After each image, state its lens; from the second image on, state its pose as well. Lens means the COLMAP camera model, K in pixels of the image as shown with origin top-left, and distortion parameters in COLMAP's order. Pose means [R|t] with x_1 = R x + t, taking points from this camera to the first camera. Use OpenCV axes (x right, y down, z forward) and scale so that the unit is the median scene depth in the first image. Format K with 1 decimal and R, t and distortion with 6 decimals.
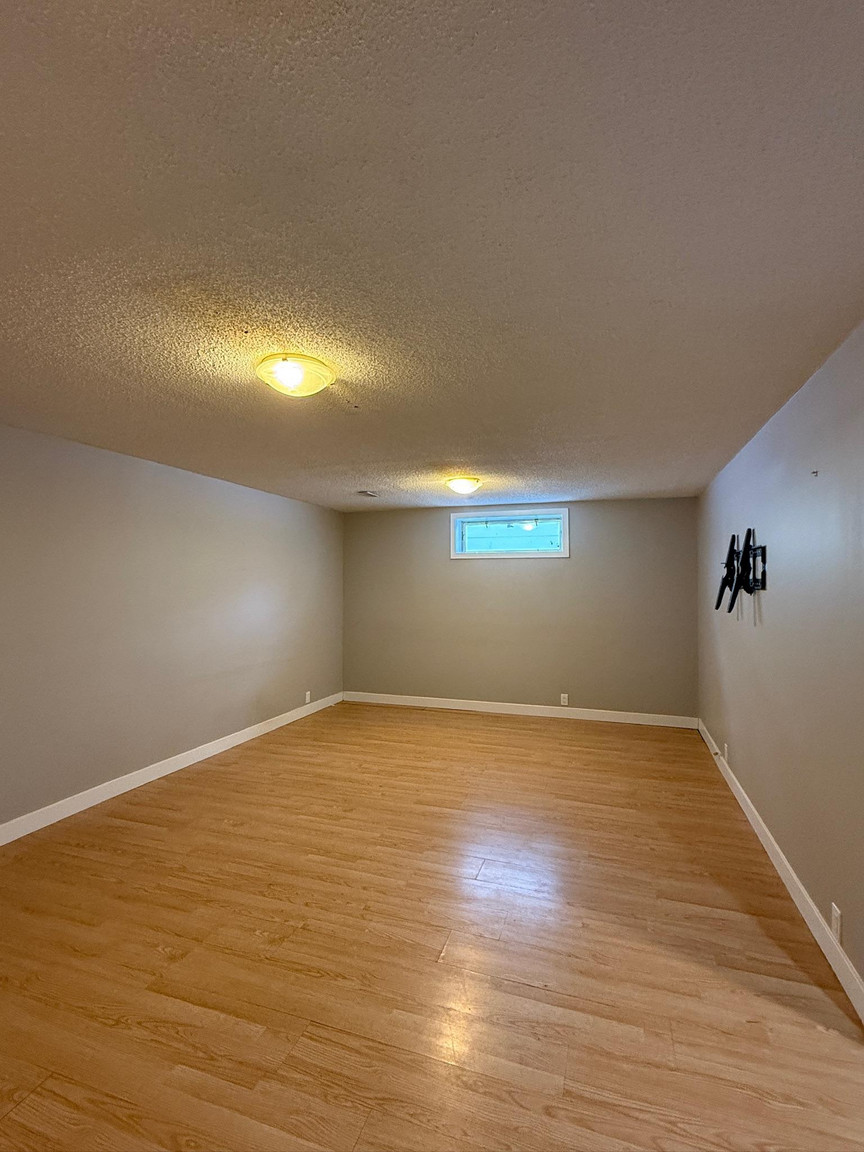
lens RADIAL K [[542.4, 0, 431.9], [0, 542.4, 575.2], [0, 0, 1]] dist [0.002093, -0.000481]
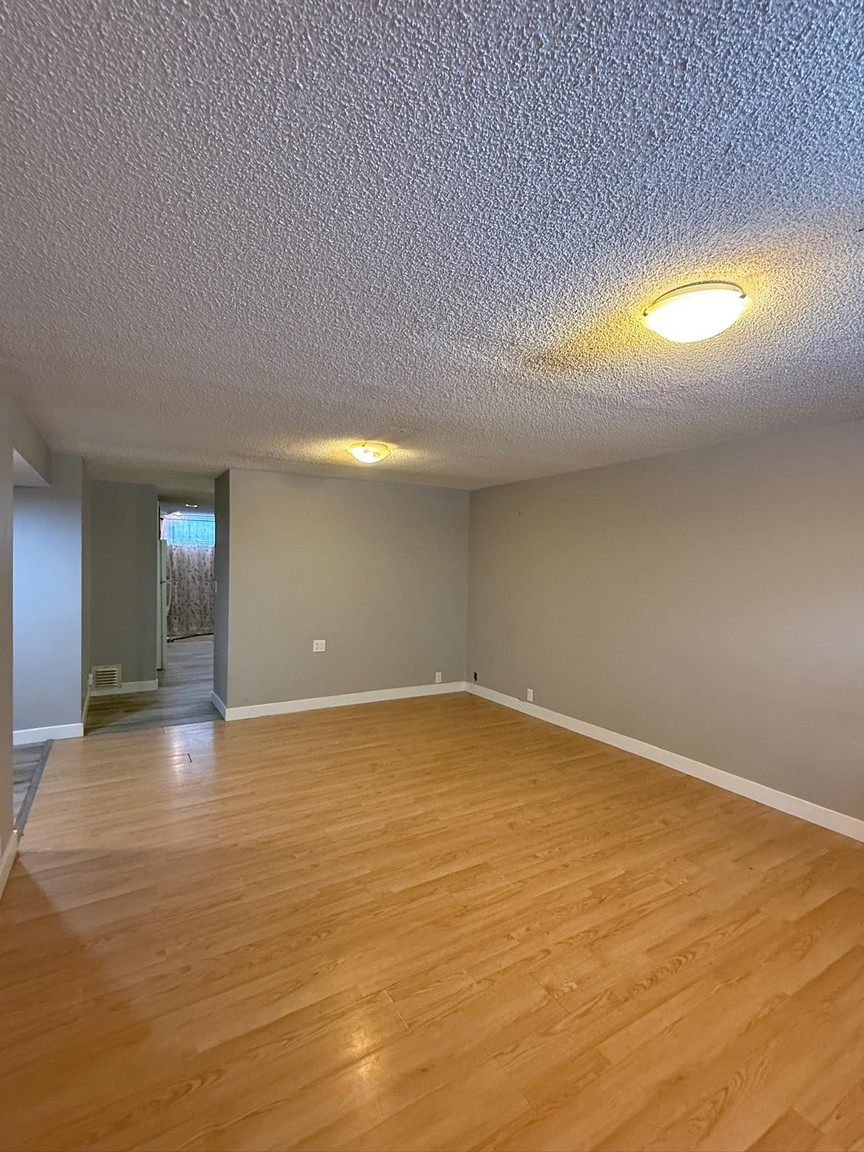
lens RADIAL K [[542.4, 0, 435.2], [0, 542.4, 572.7], [0, 0, 1]] dist [0.002093, -0.000481]
pose [[-0.654852, 0.001953, -0.755754, 0.597049], [-0.006653, 0.999943, 0.008349, 0.007591], [0.755727, 0.010496, -0.654802, 1.461369]]
